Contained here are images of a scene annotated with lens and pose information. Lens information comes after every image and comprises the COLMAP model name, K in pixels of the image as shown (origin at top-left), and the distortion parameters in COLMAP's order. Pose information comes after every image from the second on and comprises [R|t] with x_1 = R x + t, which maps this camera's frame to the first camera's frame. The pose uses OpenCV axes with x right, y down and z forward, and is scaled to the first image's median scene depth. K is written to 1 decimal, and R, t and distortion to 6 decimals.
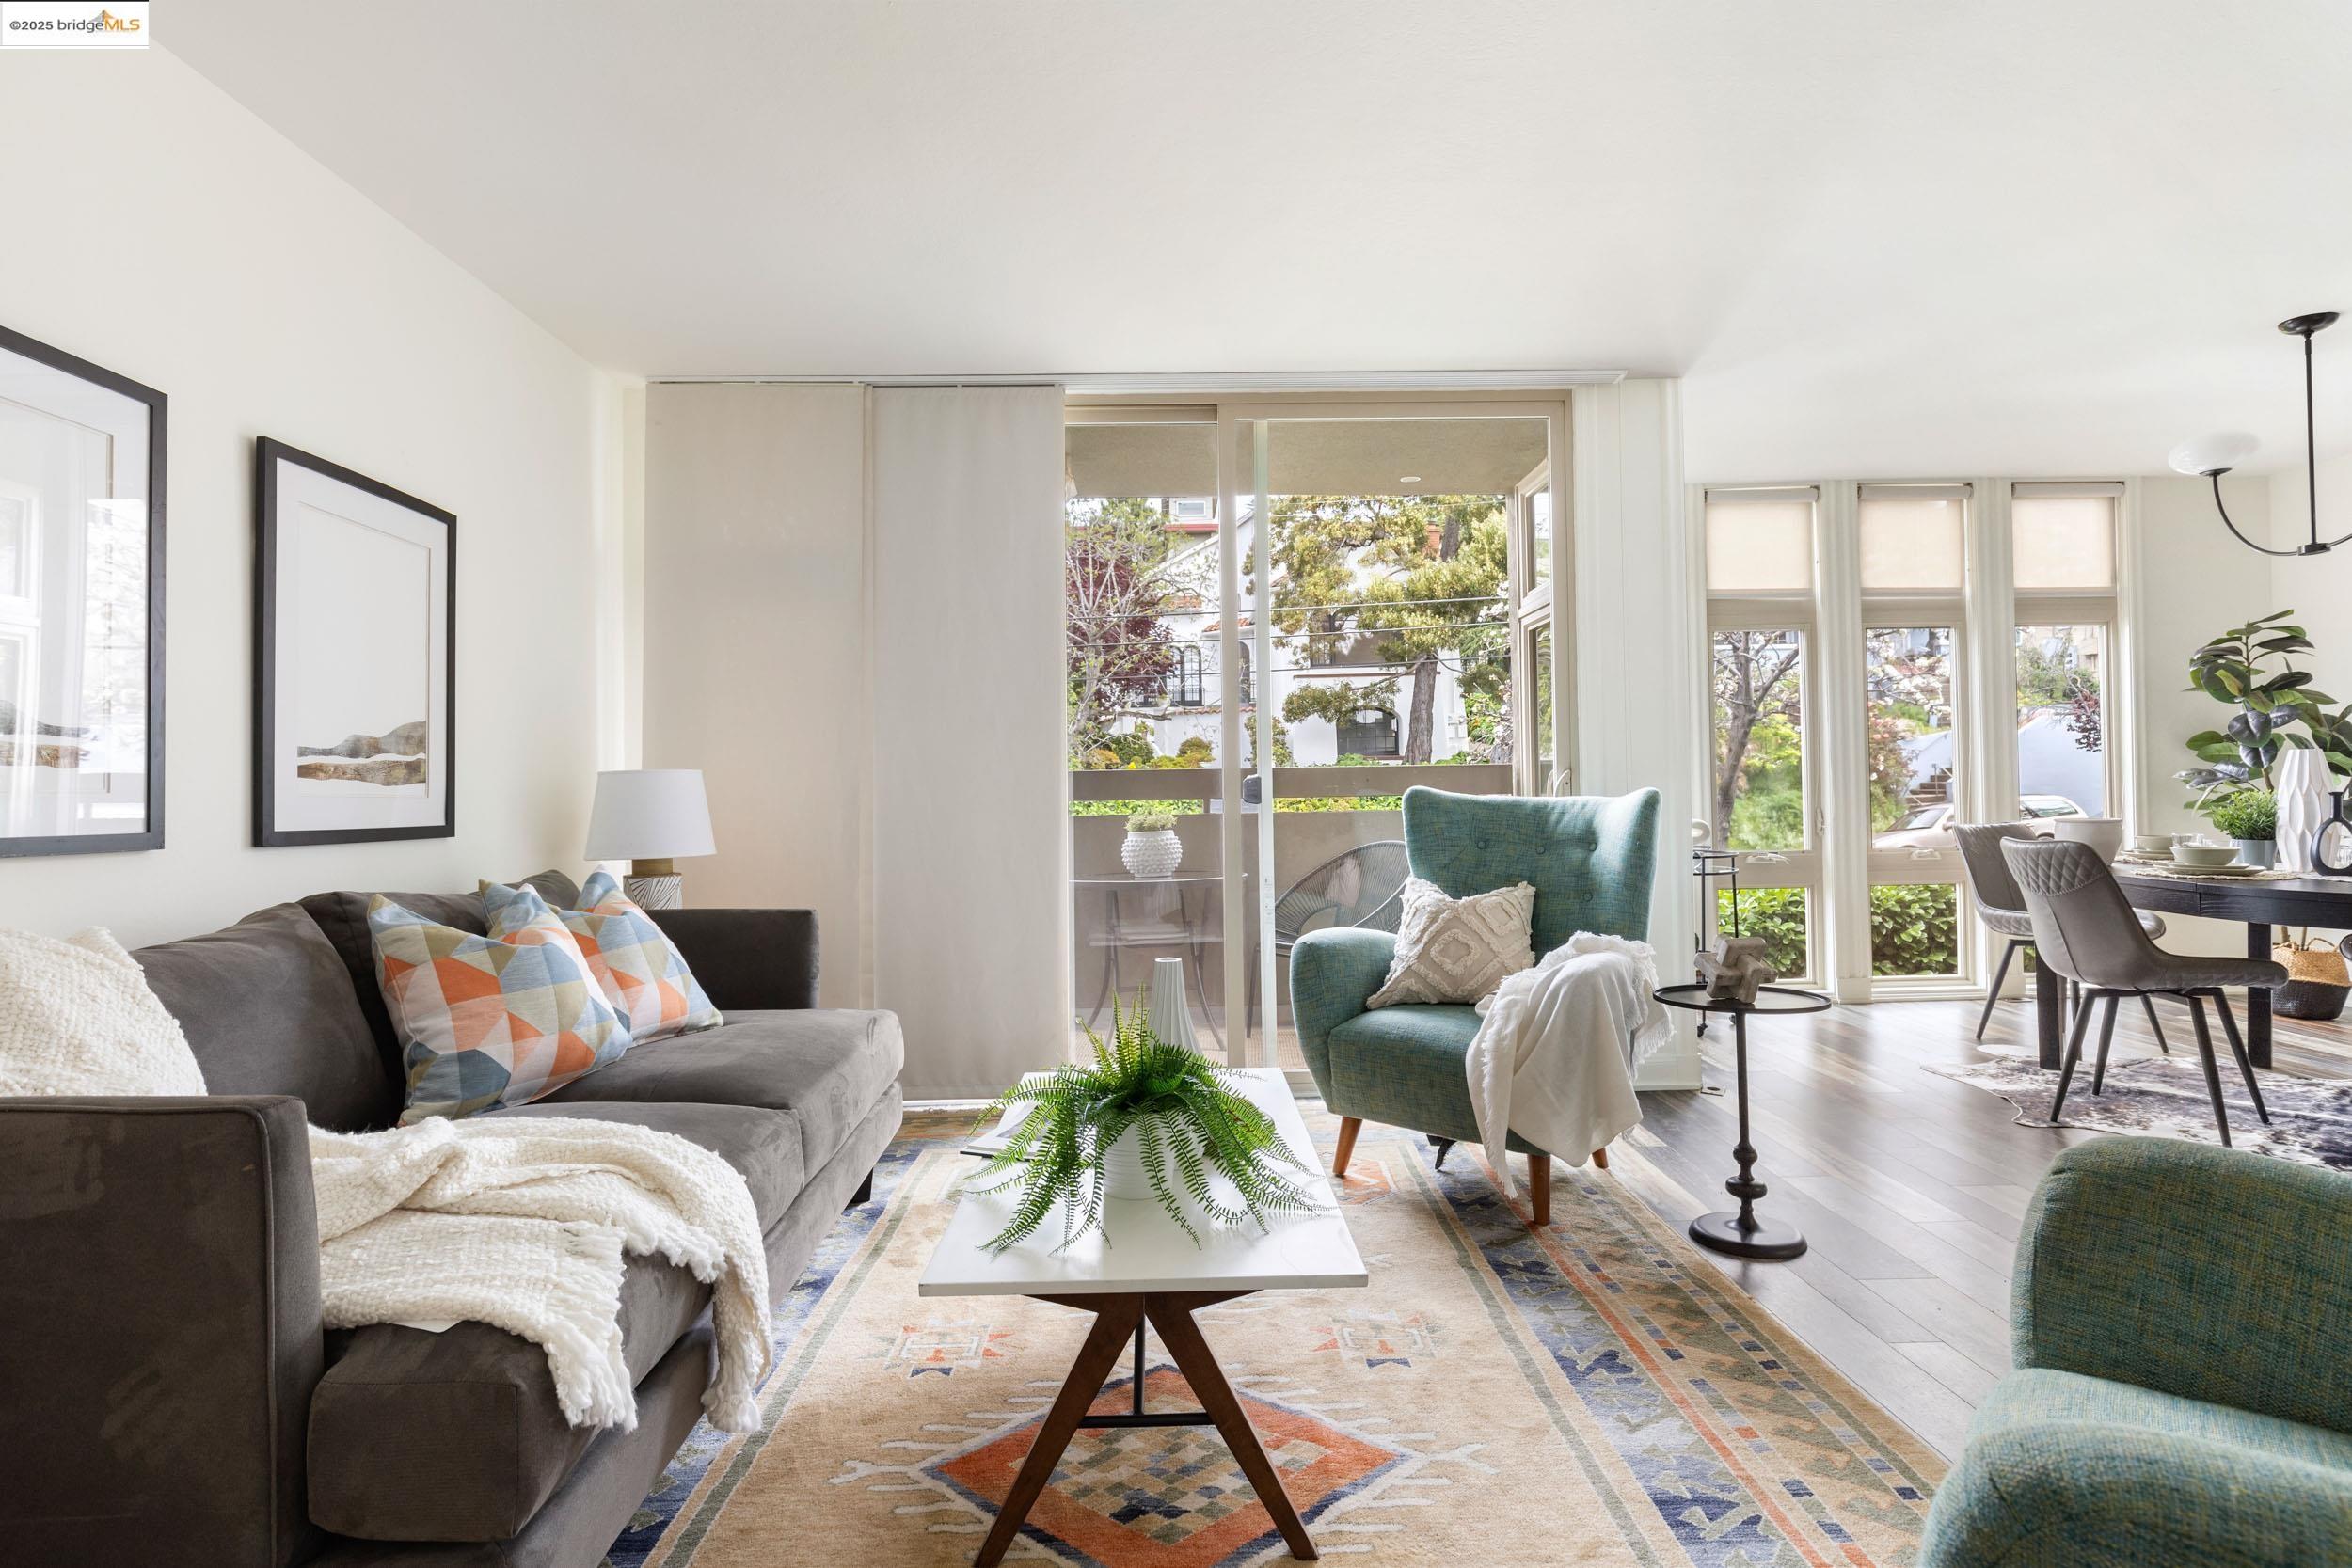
lens RADIAL K [[1193.2, 0, 1185.3], [0, 1193.2, 780.5], [0, 0, 1]] dist [-0.000969, 0.000300]
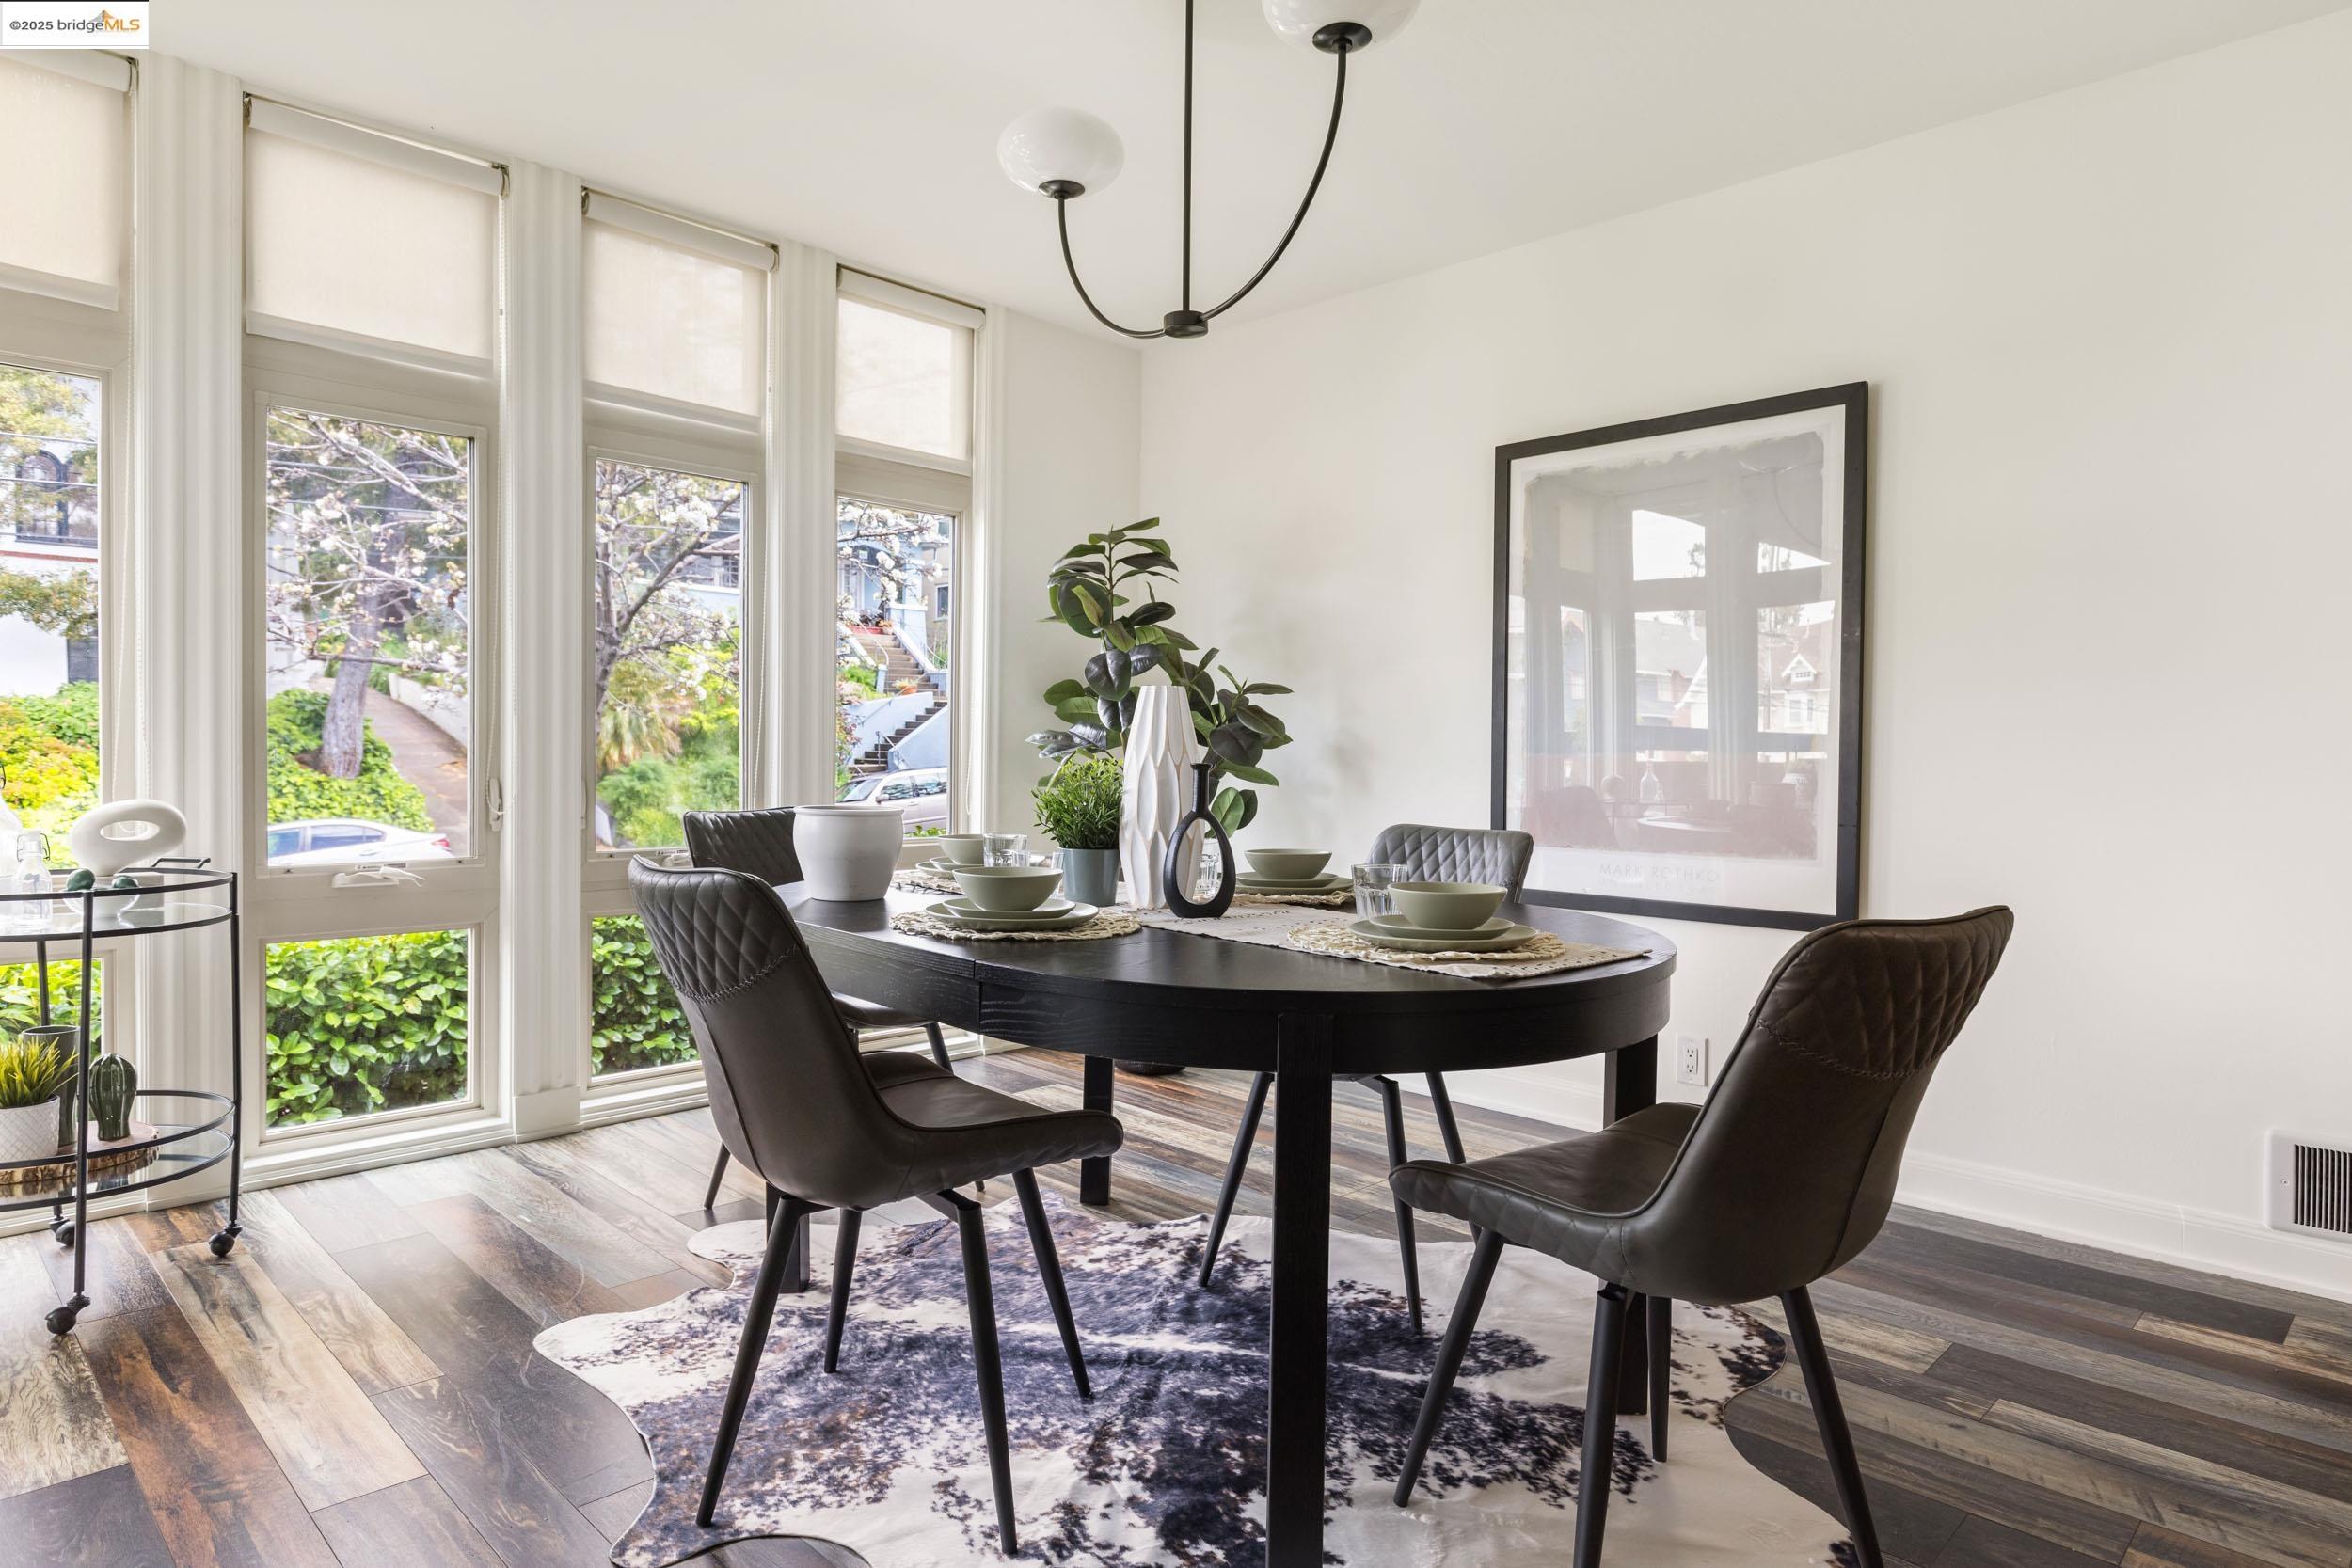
lens RADIAL K [[1359.1, 0, 1191.3], [0, 1359.1, 780.2], [0, 0, 1]] dist [-0.004890, 0.000853]
pose [[0.715631, 0.013004, 0.698357, 0.459644], [-0.032267, 0.999375, 0.014455, 0.007172], [-0.697733, -0.032878, 0.715603, 0.486278]]
